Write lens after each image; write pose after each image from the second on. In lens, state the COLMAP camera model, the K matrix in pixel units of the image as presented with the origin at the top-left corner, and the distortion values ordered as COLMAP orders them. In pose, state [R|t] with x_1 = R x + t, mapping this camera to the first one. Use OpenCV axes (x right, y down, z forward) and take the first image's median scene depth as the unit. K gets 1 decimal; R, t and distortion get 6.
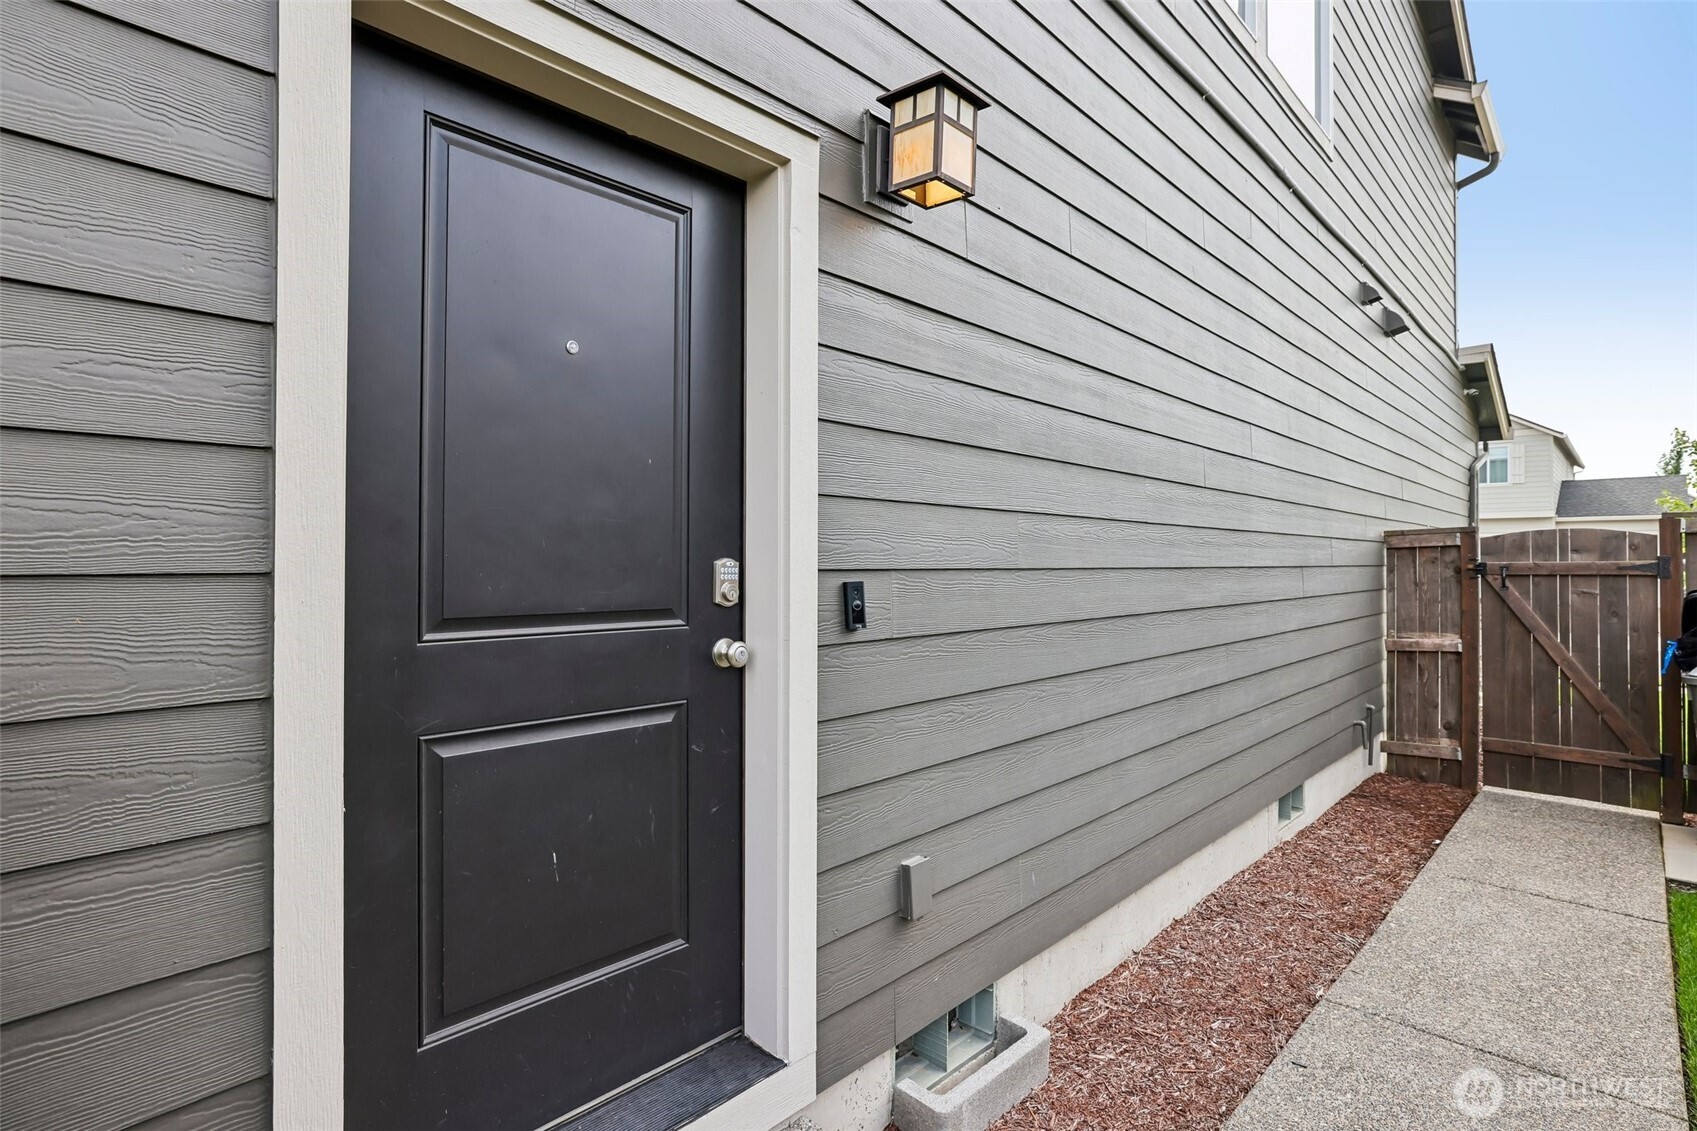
lens RADIAL K [[857.3, 0, 848.5], [0, 857.3, 565.5], [0, 0, 1]] dist [-0.002860, -0.000423]
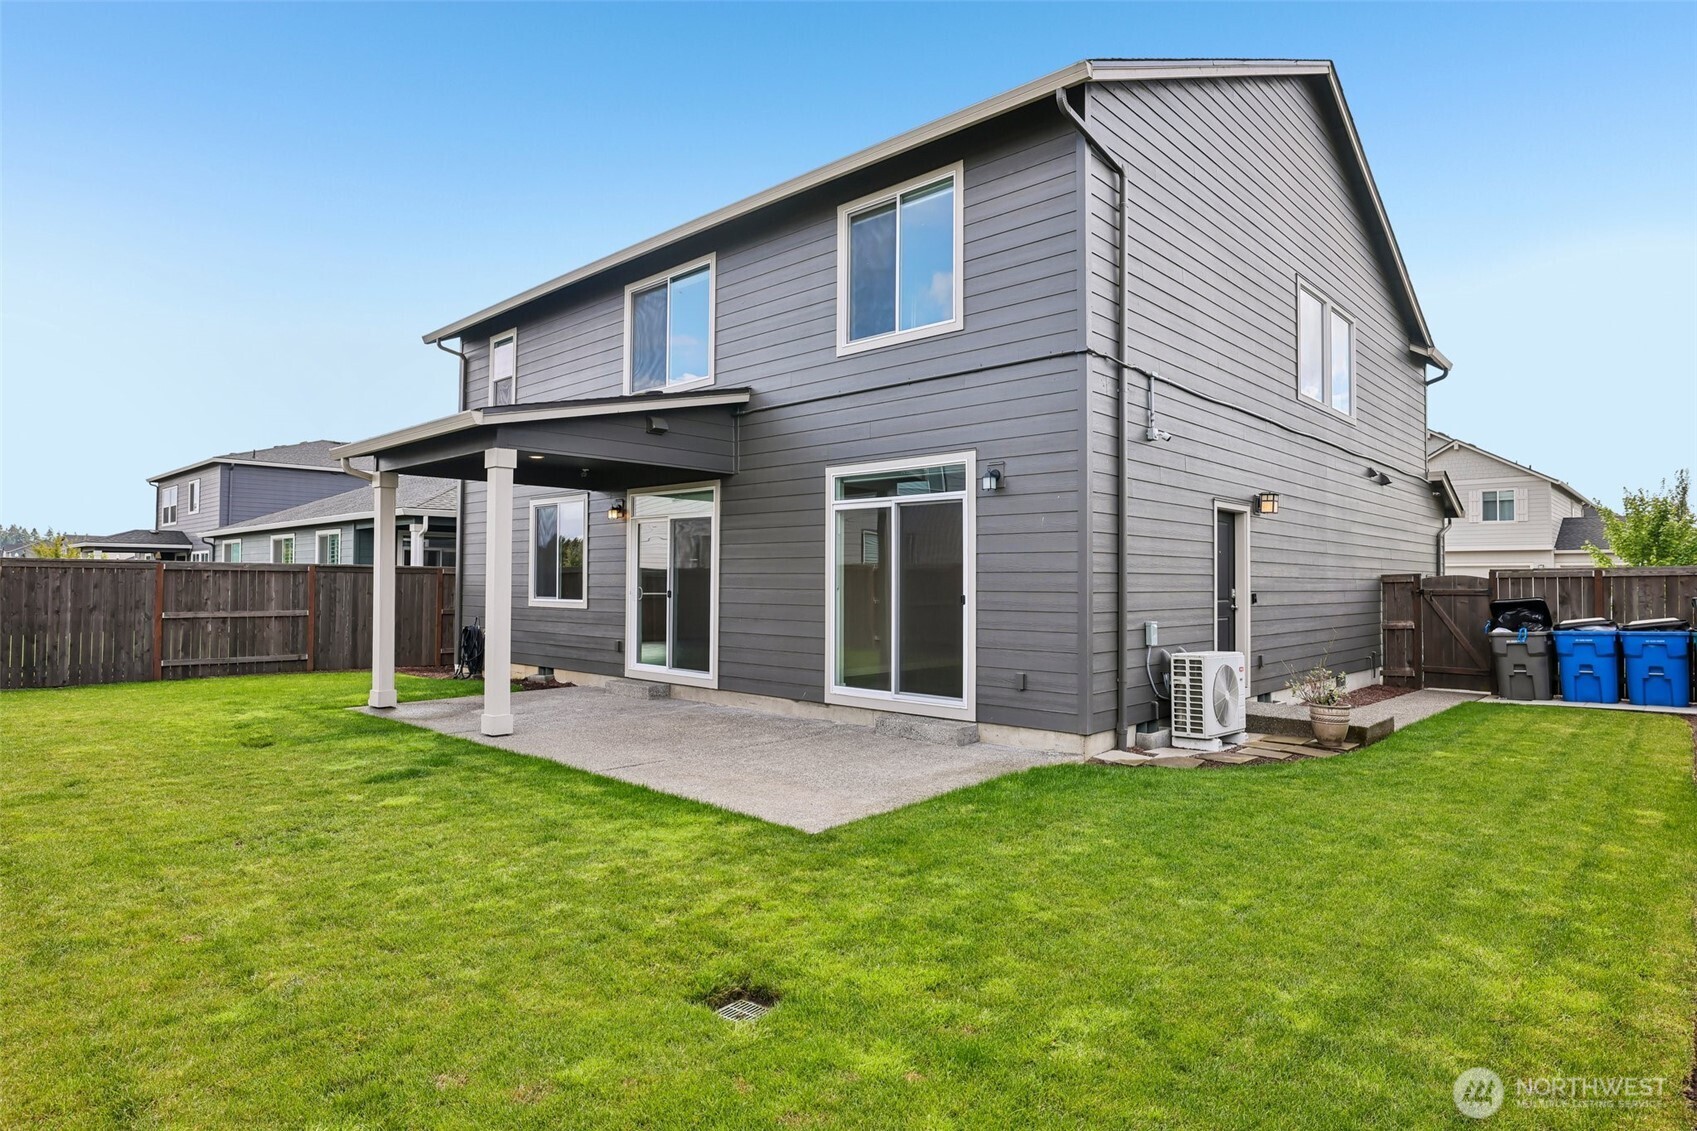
lens RADIAL K [[935.6, 0, 848.5], [0, 935.6, 565.5], [0, 0, 1]] dist [0.000030, -0.000200]
pose [[0.999966, 0.007149, 0.004175, -0.754890], [-0.007058, 0.999747, -0.021374, -0.002795], [-0.004327, 0.021344, 0.999763, -1.401088]]
